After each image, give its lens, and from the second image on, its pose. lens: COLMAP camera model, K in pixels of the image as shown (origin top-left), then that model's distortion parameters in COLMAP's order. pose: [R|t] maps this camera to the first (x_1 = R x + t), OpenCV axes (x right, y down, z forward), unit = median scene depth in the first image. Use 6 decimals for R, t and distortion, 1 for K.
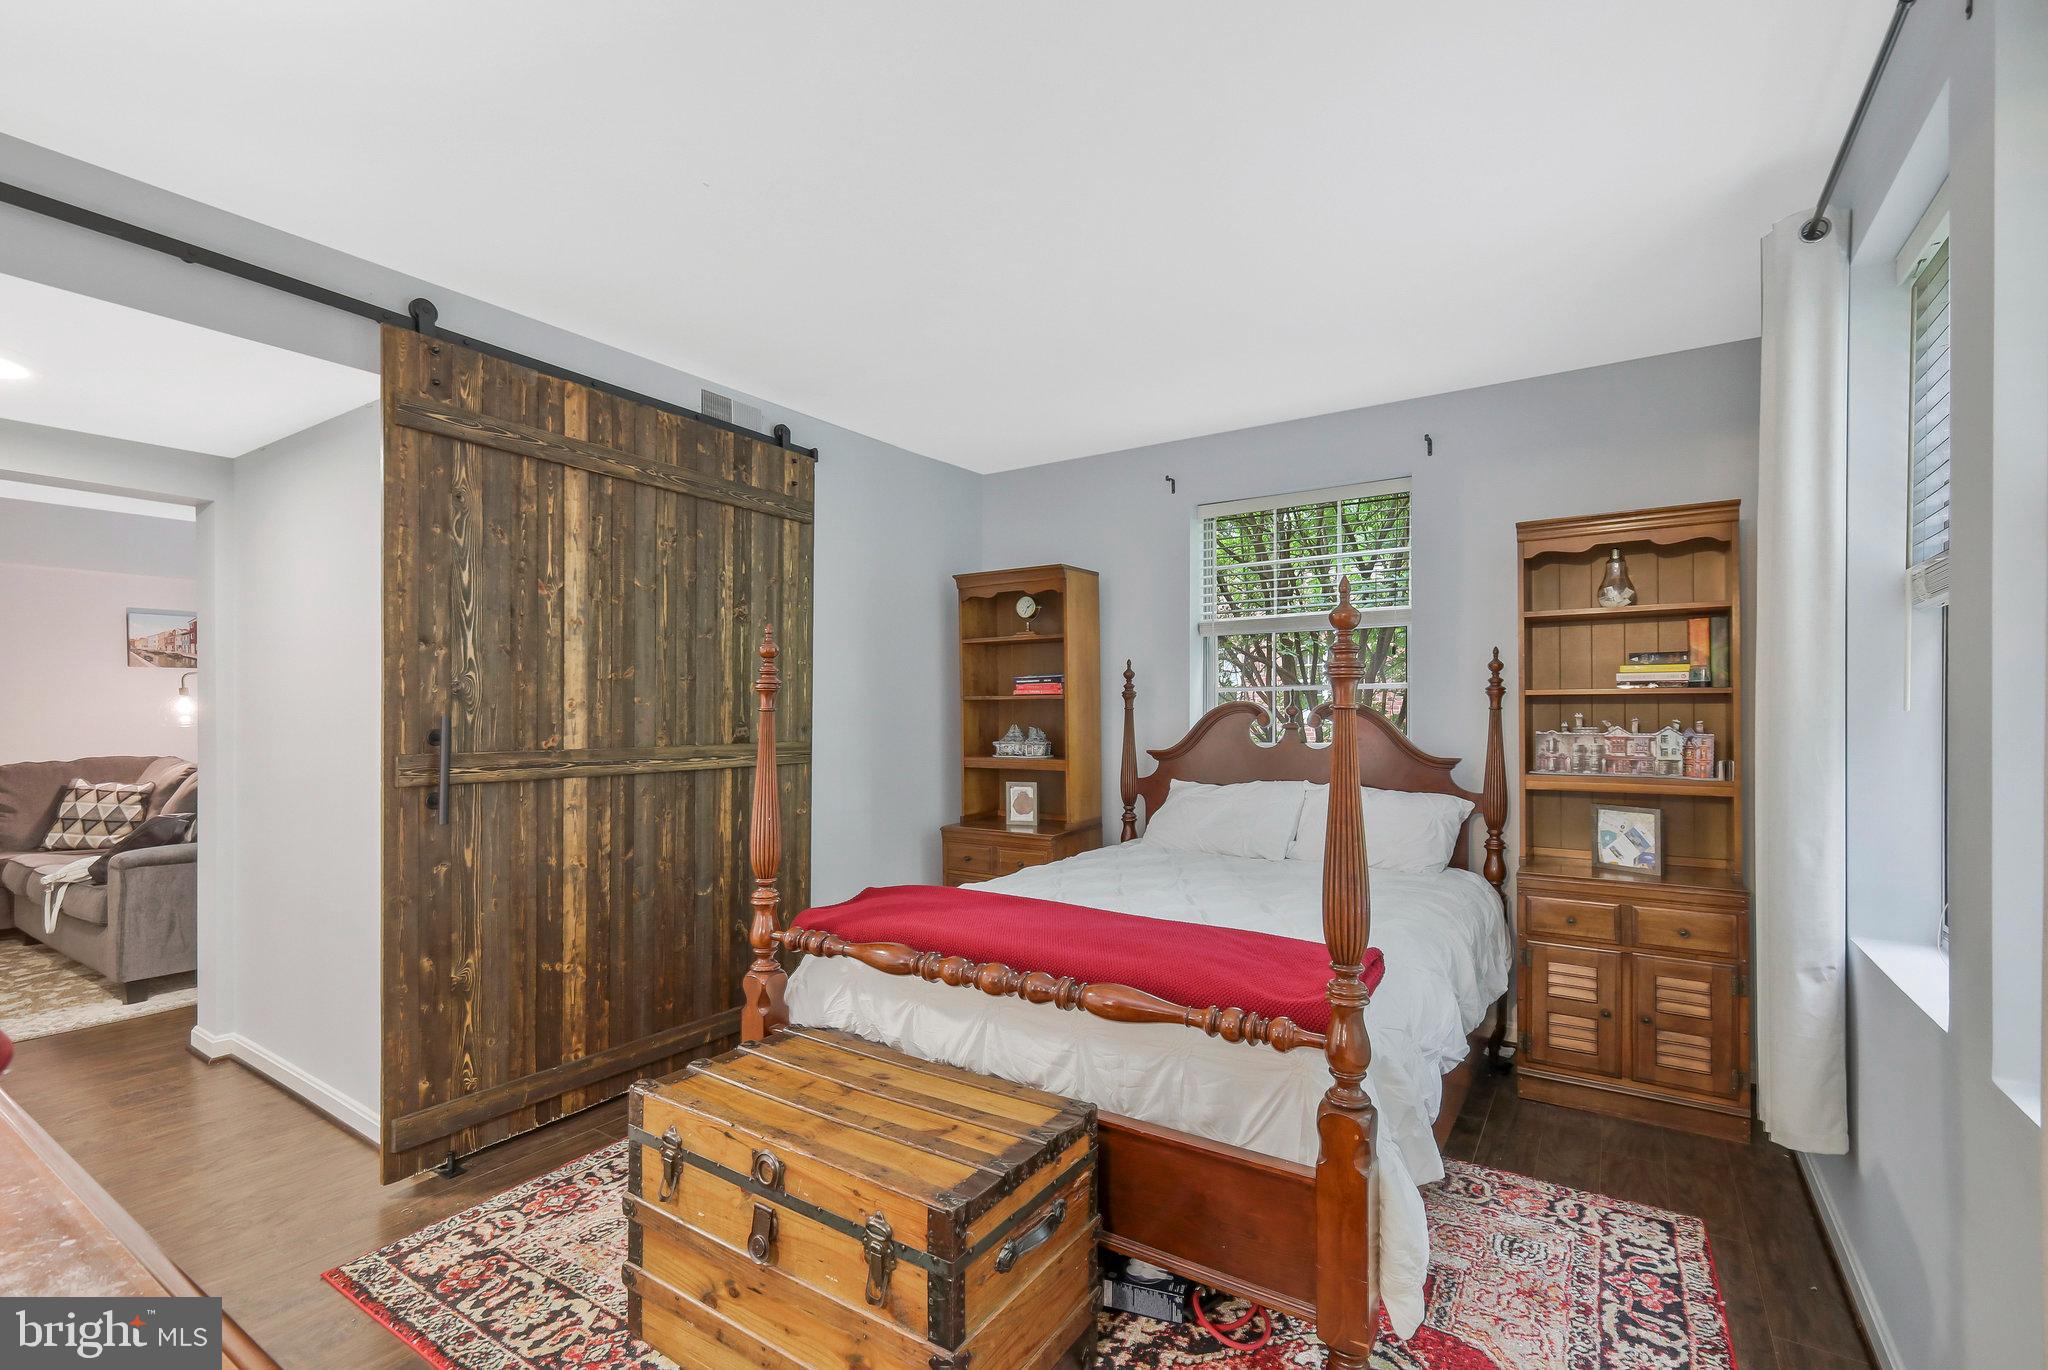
lens RADIAL K [[902.7, 0, 1026.5], [0, 902.7, 710.0], [0, 0, 1]] dist [0.000345, -0.000021]
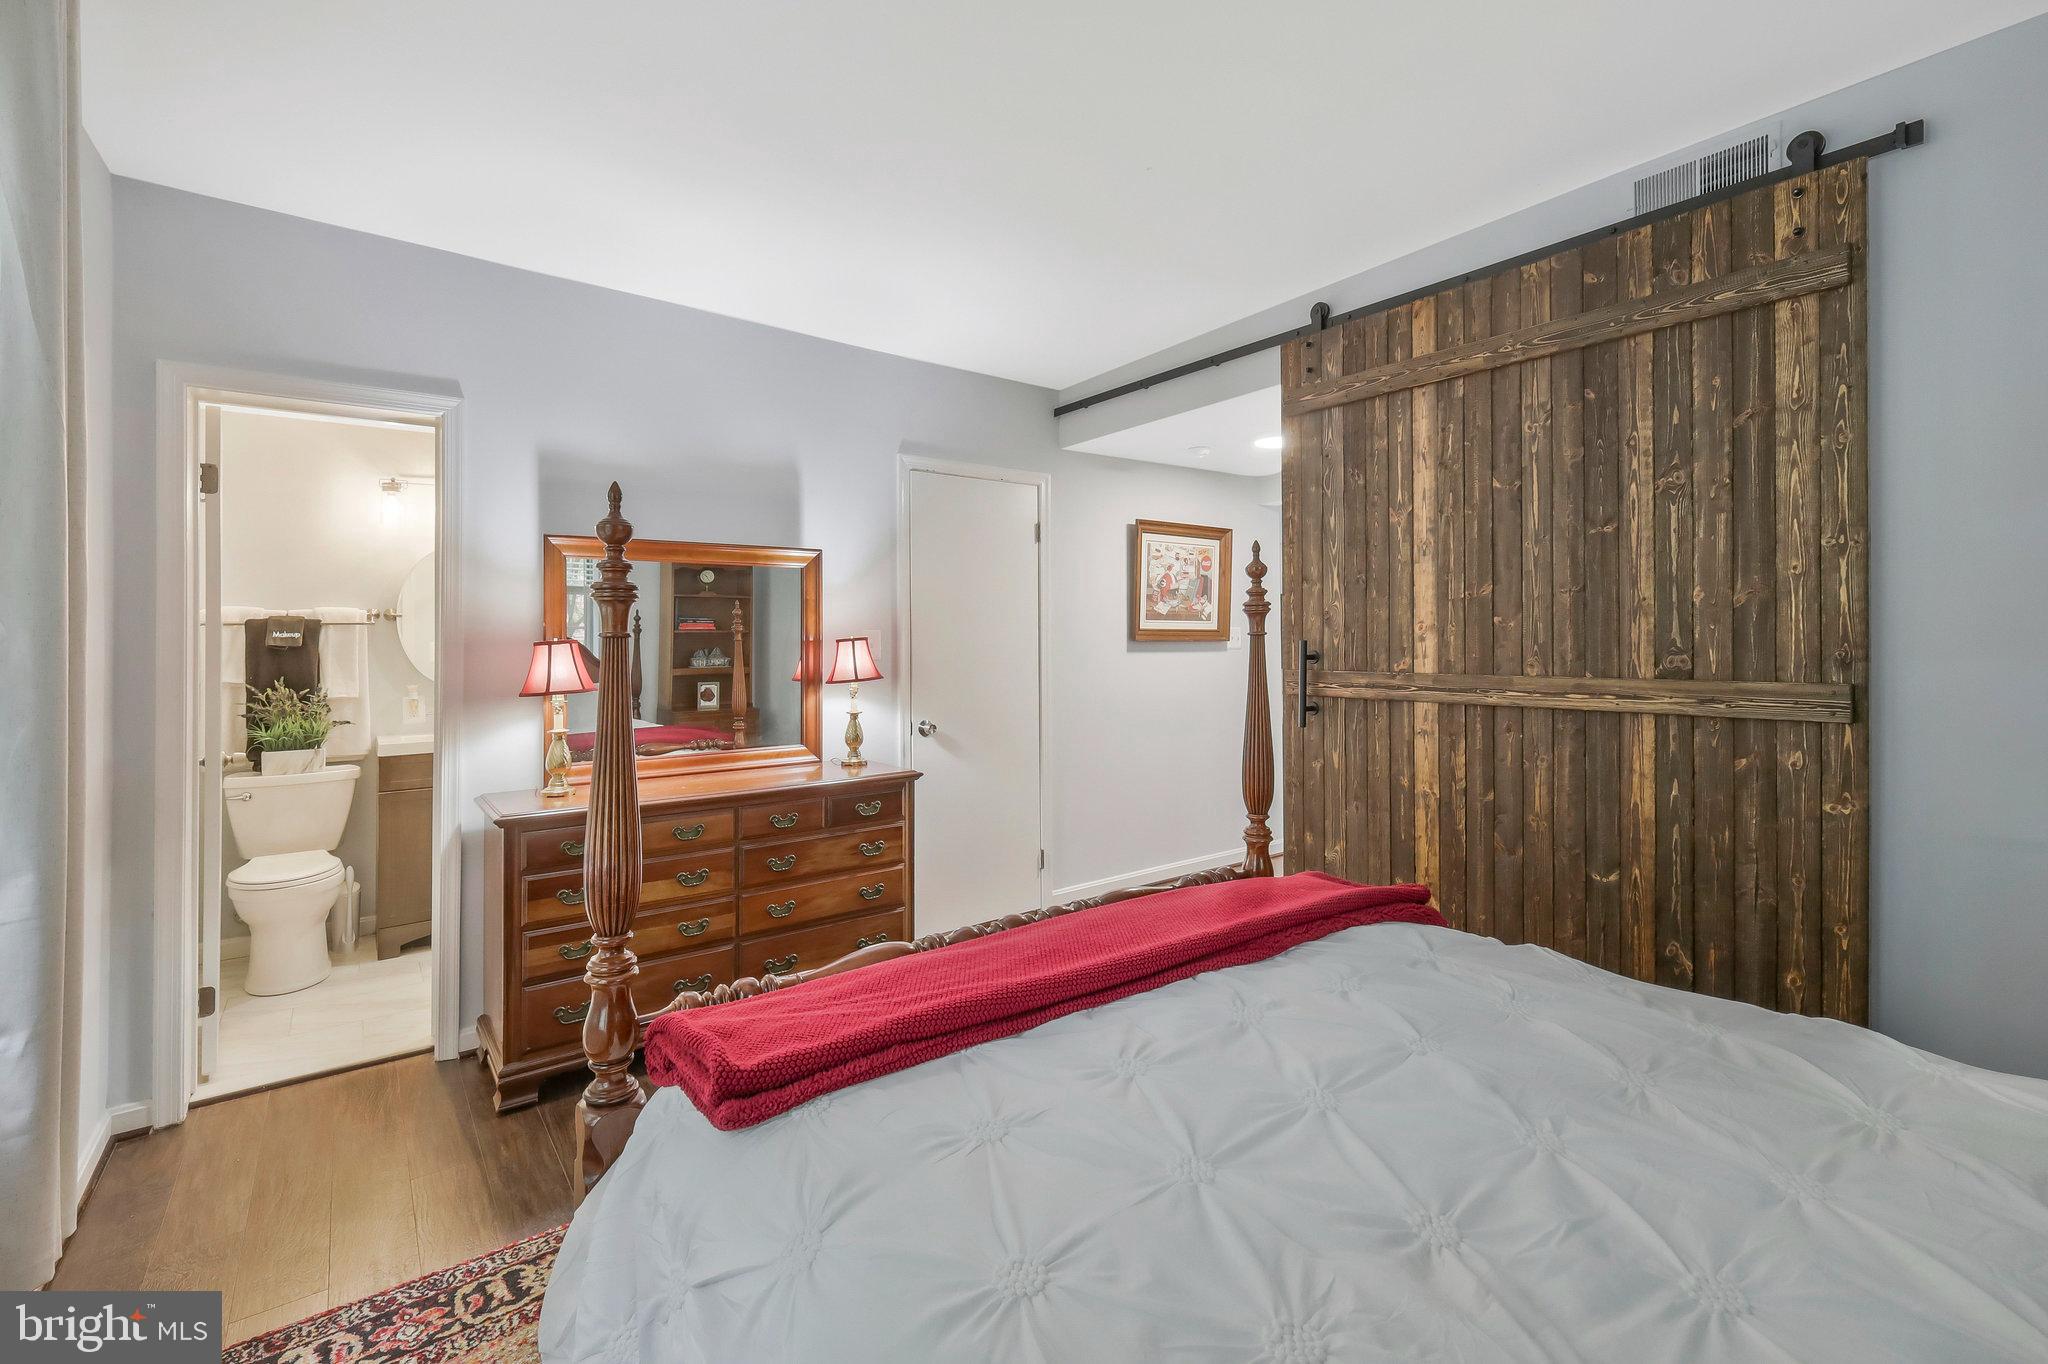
lens RADIAL K [[914.2, 0, 1026.6], [0, 914.2, 634.7], [0, 0, 1]] dist [0.000499, 0.000092]
pose [[-0.340491, -0.000335, -0.940248, 0.508400], [0.014712, 0.999876, -0.005684, 0.000966], [0.940133, -0.015768, -0.340443, 0.819250]]
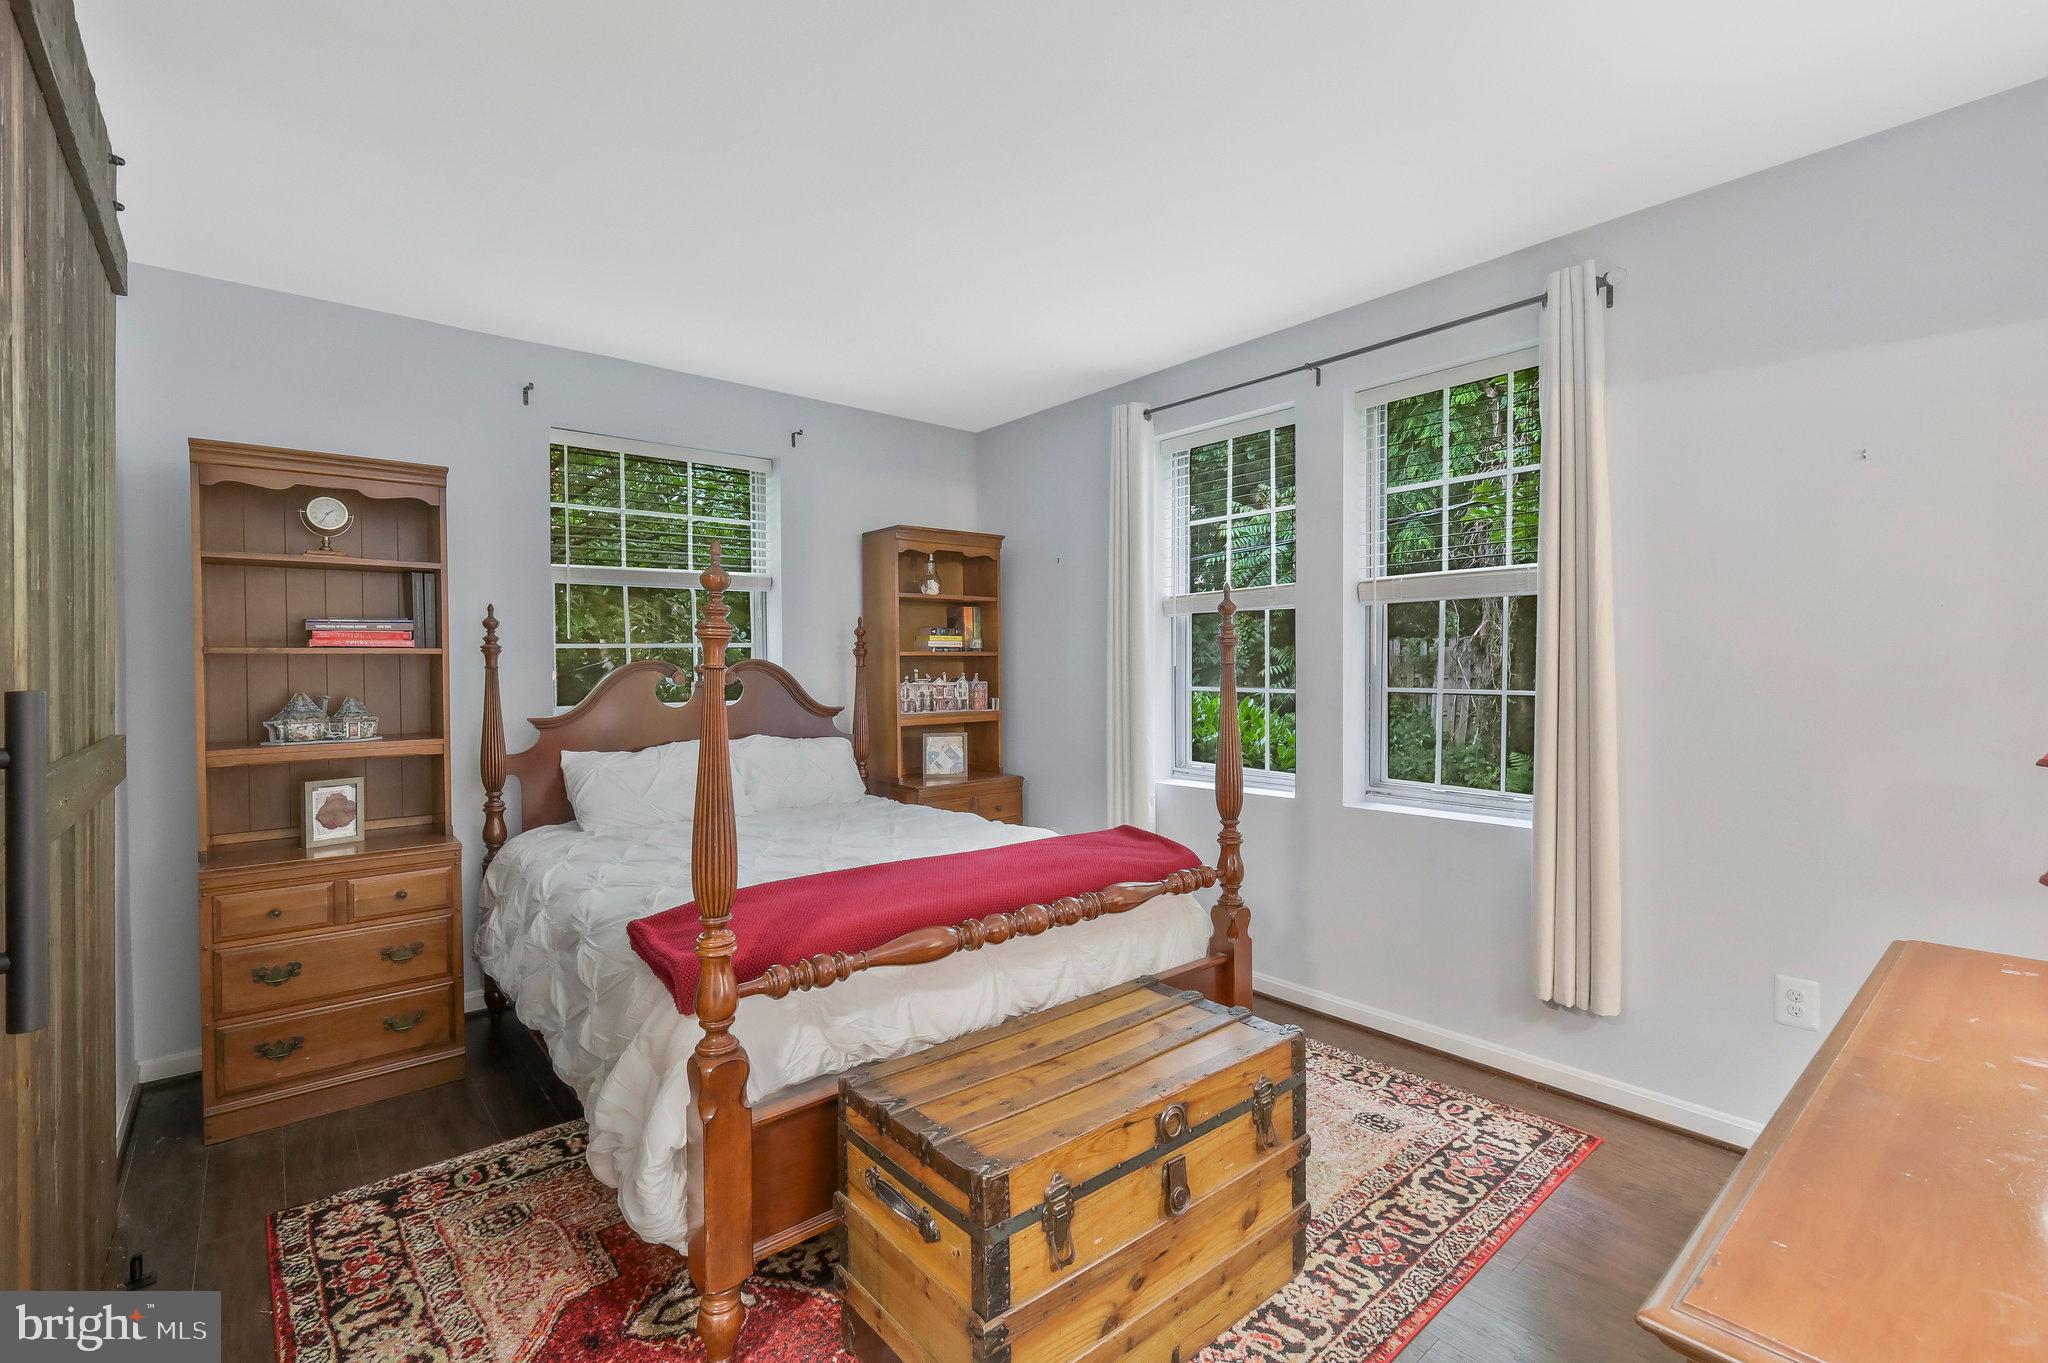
lens RADIAL K [[903.8, 0, 1021.6], [0, 903.8, 671.7], [0, 0, 1]] dist [0.001630, -0.000061]
pose [[0.290004, -0.008385, 0.956989, -0.646330], [0.005534, 0.999960, 0.007085, -0.000985], [-0.957009, 0.003241, 0.290039, 0.431615]]
